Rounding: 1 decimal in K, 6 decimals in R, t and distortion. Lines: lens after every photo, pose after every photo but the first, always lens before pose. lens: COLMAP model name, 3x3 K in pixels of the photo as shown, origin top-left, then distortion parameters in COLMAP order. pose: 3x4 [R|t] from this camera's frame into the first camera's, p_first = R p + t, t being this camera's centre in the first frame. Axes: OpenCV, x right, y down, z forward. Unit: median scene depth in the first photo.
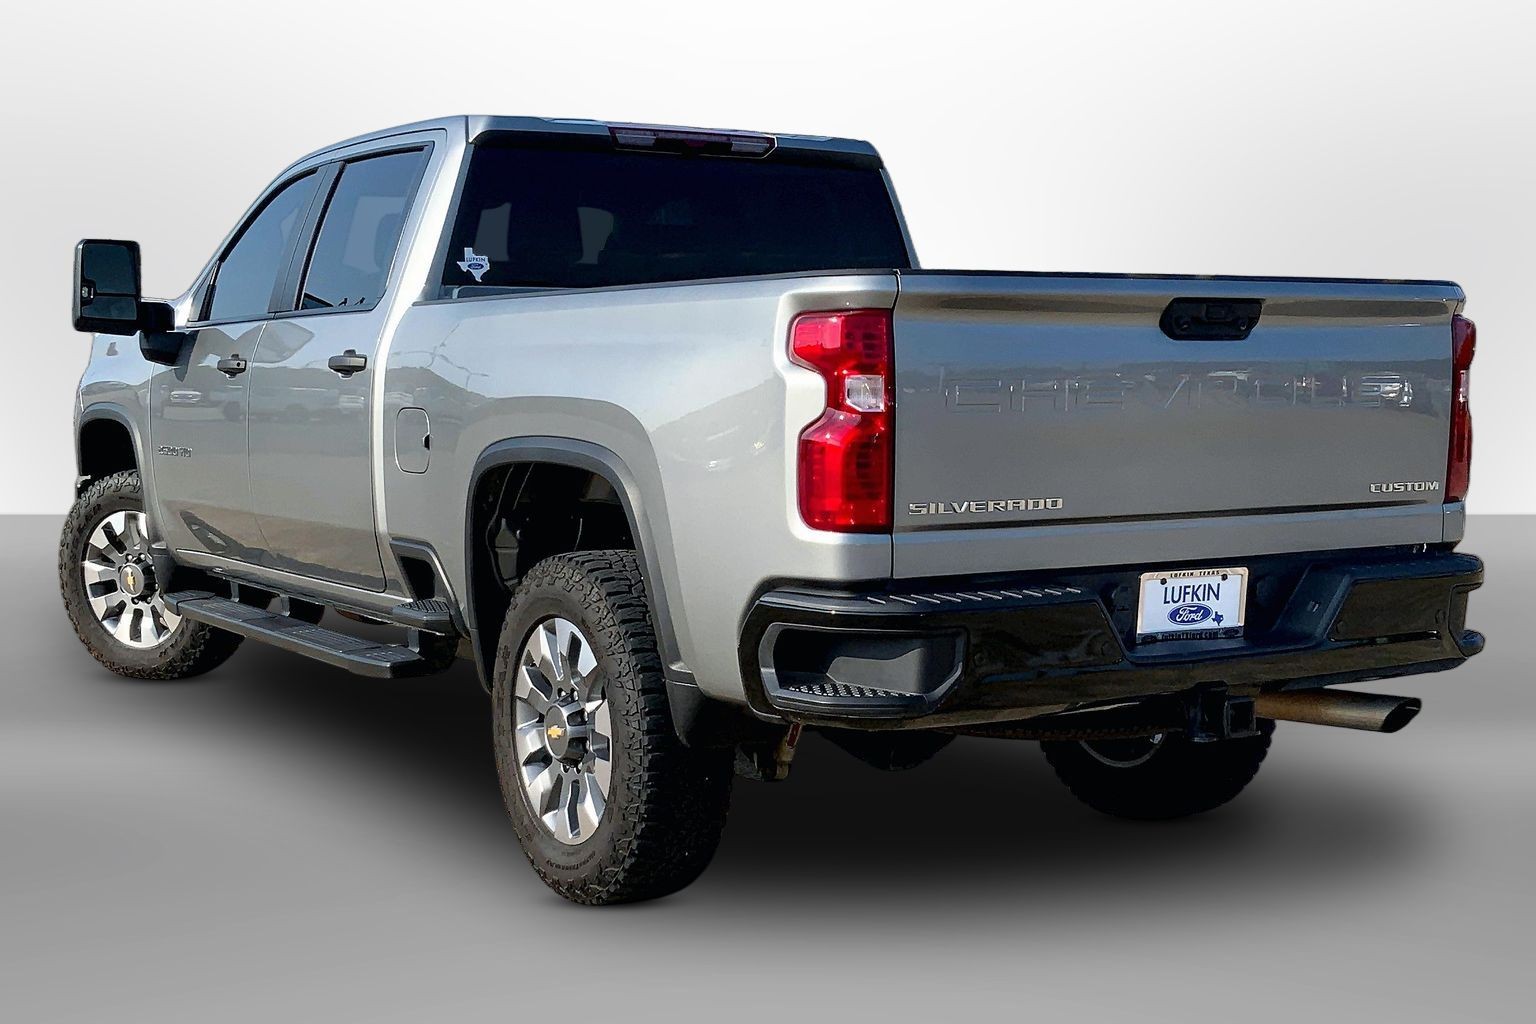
lens RADIAL K [[2036.3, 0, 767.3], [0, 2036.3, 504.0], [0, 0, 1]] dist [0.116734, 0.000000]
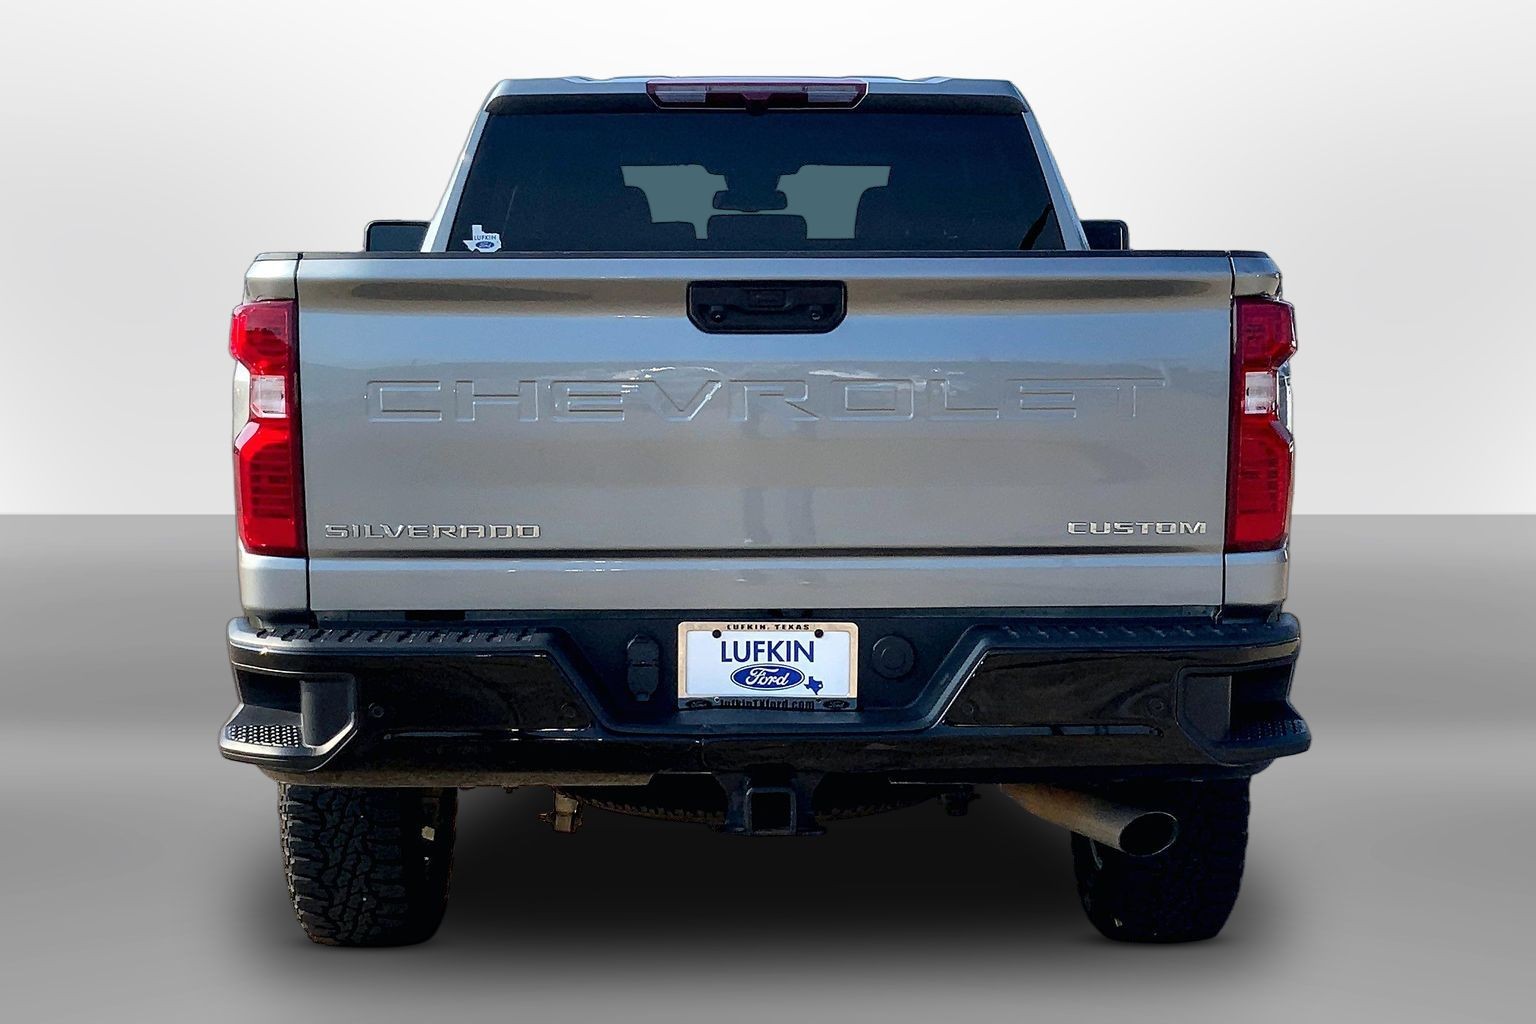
lens RADIAL K [[2220.0, 0, 778.9], [0, 2220.0, 519.4], [0, 0, 1]] dist [0.078698, 0.000000]
pose [[0.865600, 0.041023, -0.499052, 0.635913], [-0.032371, 0.999138, 0.025984, -0.029842], [0.499688, -0.006337, 0.866182, 0.255150]]
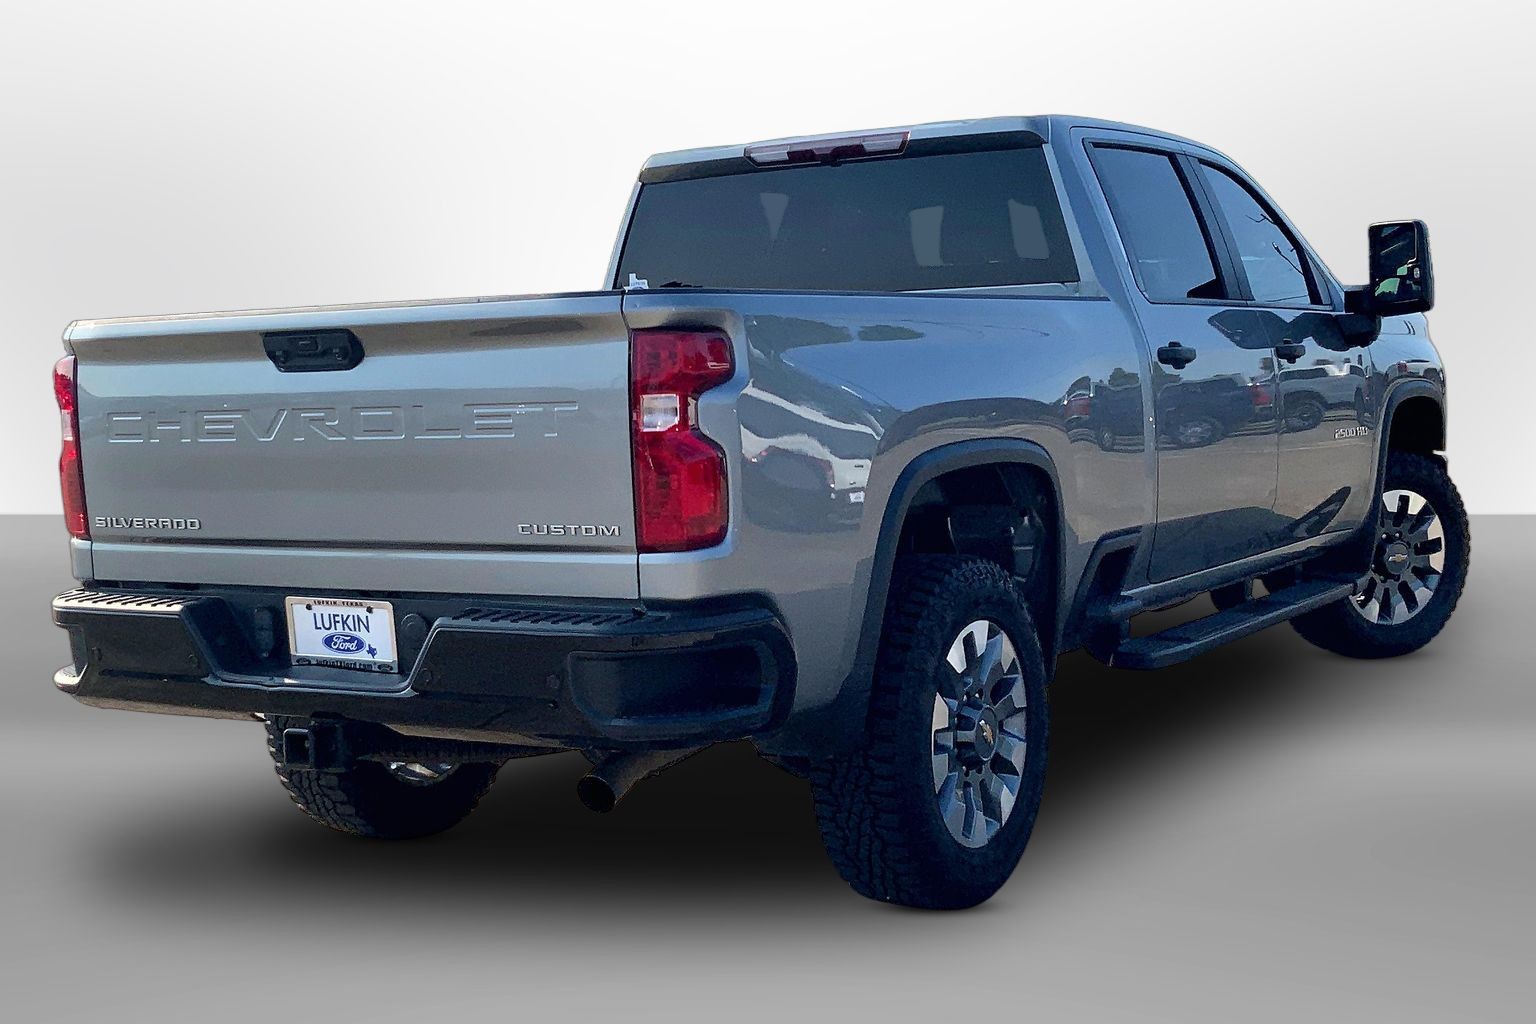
lens RADIAL K [[2036.3, 0, 762.6], [0, 2036.3, 452.0], [0, 0, 1]] dist [0.116734, 0.000000]
pose [[0.446404, 0.025211, -0.894476, 1.186248], [-0.025645, 0.999553, 0.015373, -0.059941], [0.894464, 0.016076, 0.446851, 0.731995]]
